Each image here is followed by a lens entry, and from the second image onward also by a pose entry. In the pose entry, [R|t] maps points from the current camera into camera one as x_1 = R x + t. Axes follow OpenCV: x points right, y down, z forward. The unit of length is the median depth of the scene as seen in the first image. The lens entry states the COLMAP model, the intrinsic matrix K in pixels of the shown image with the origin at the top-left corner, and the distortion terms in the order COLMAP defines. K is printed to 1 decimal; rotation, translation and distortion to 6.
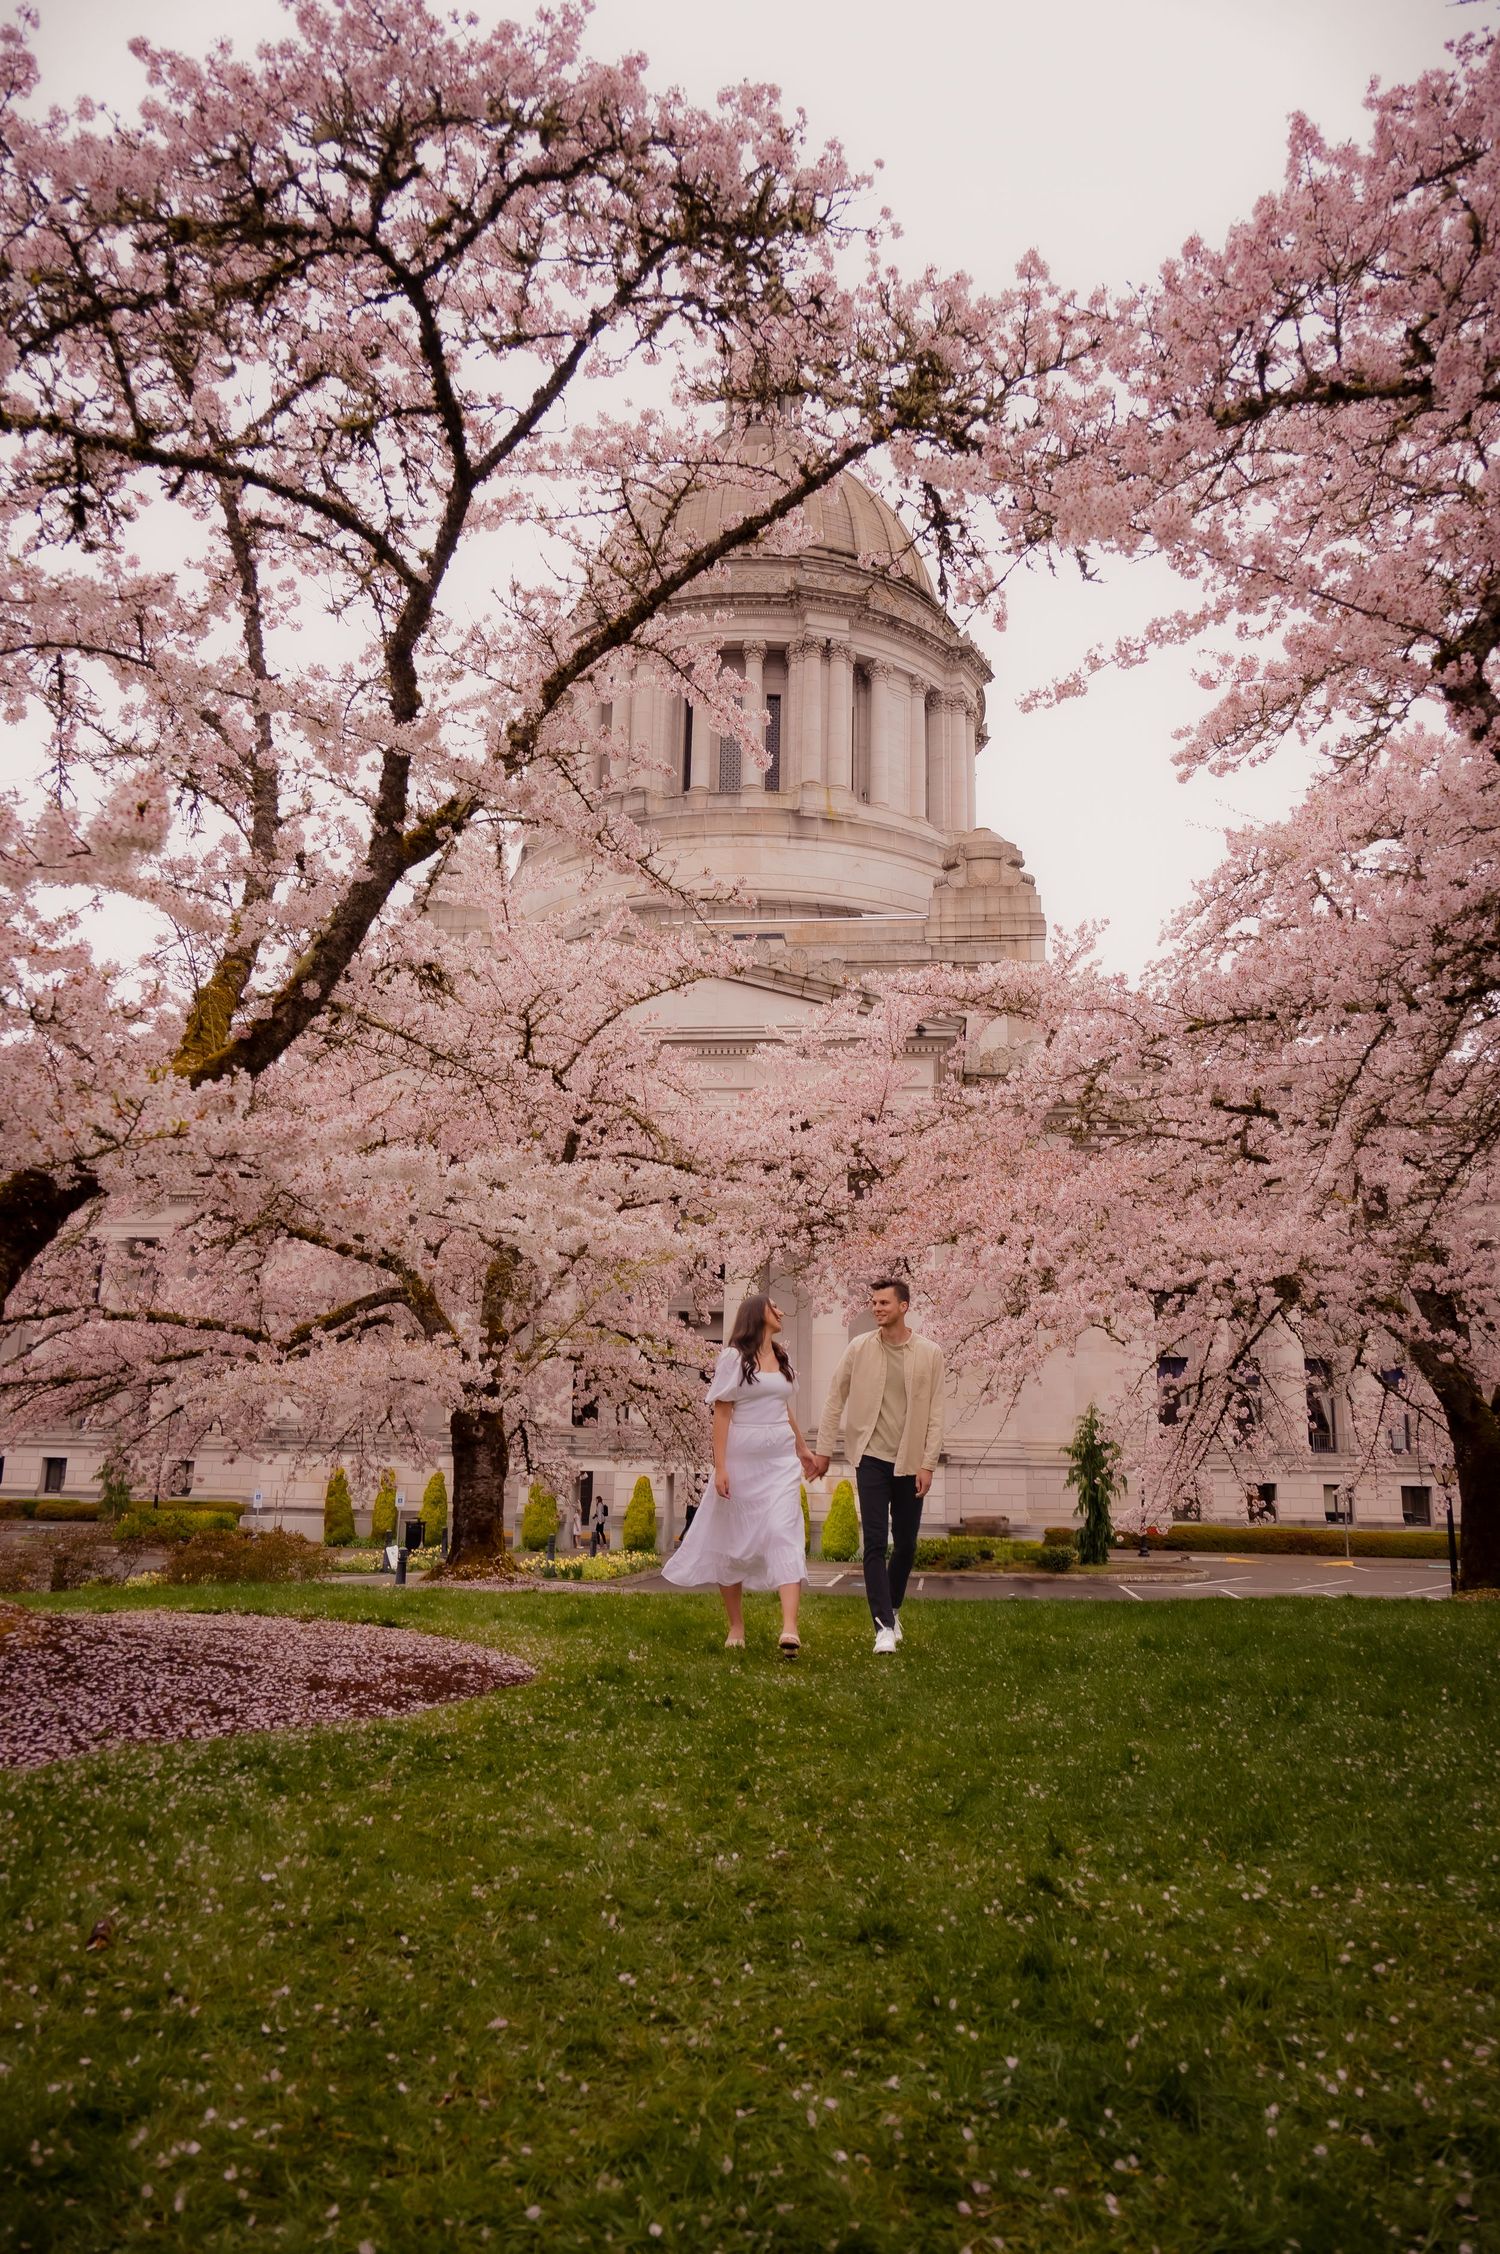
lens RADIAL K [[1521.7, 0, 741.1], [0, 1521.7, 1135.4], [0, 0, 1]] dist [-0.006719, -0.002151]
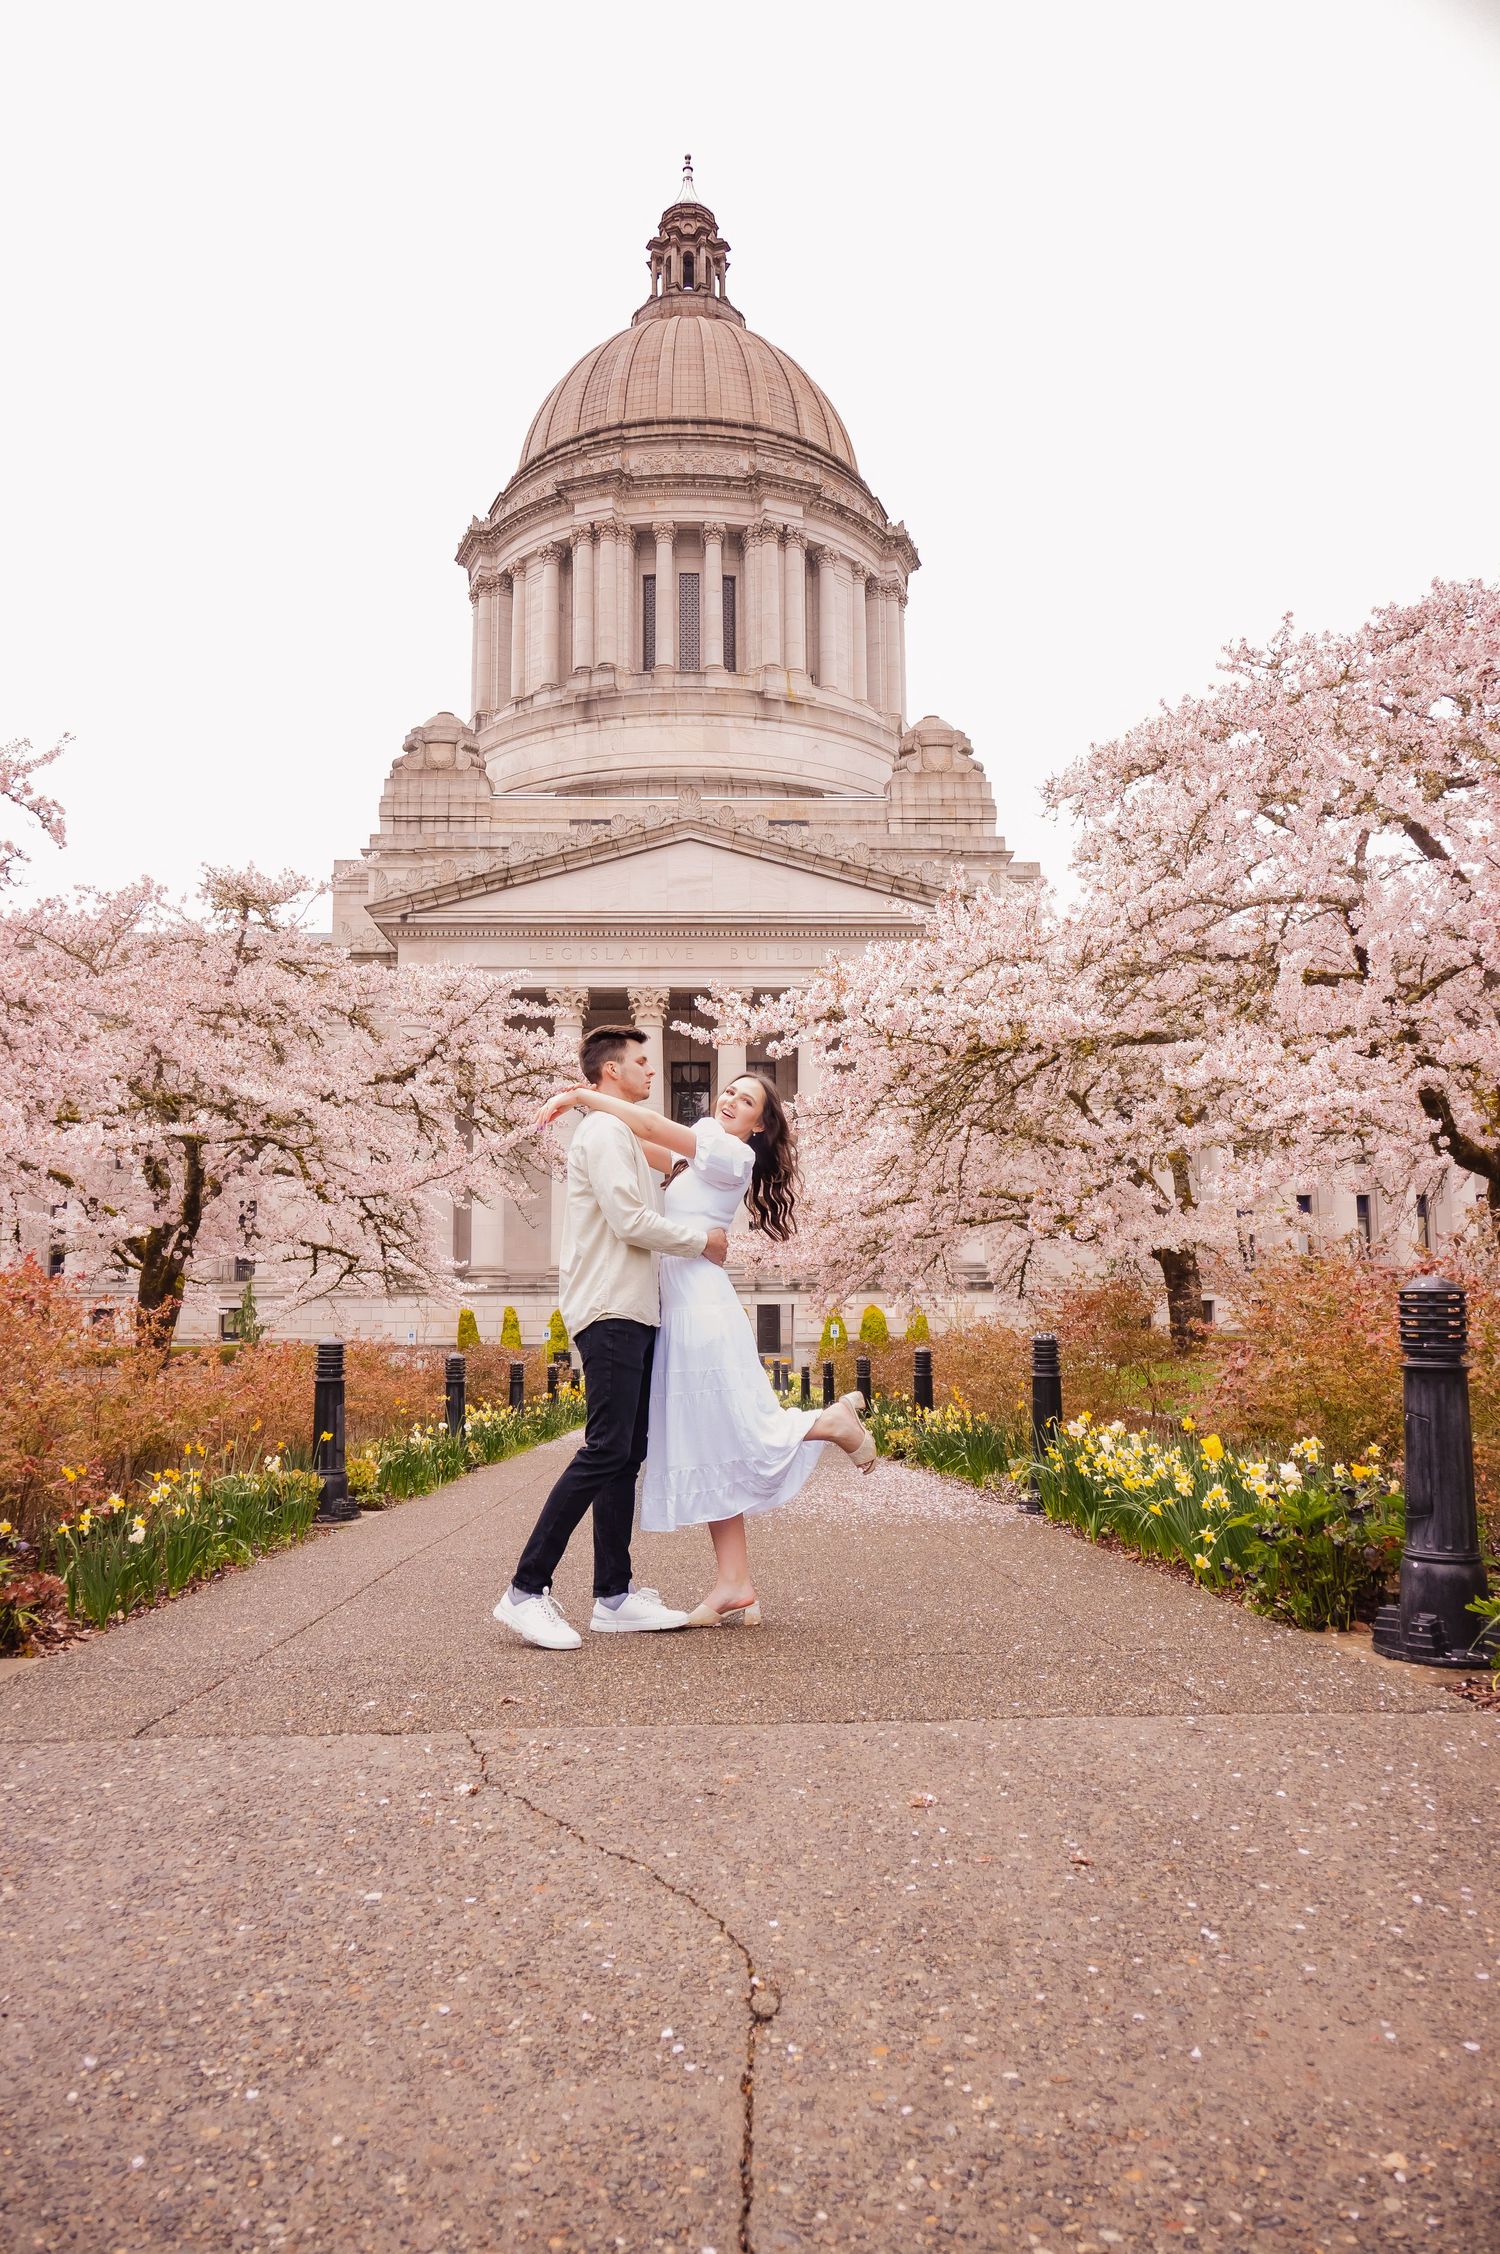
lens RADIAL K [[1521.7, 0, 772.5], [0, 1521.7, 1109.8], [0, 0, 1]] dist [-0.006719, -0.002151]
pose [[0.984409, -0.010261, 0.175597, -0.148223], [-0.005045, 0.996239, 0.086499, -0.016313], [-0.175824, -0.086036, 0.980655, -0.065544]]
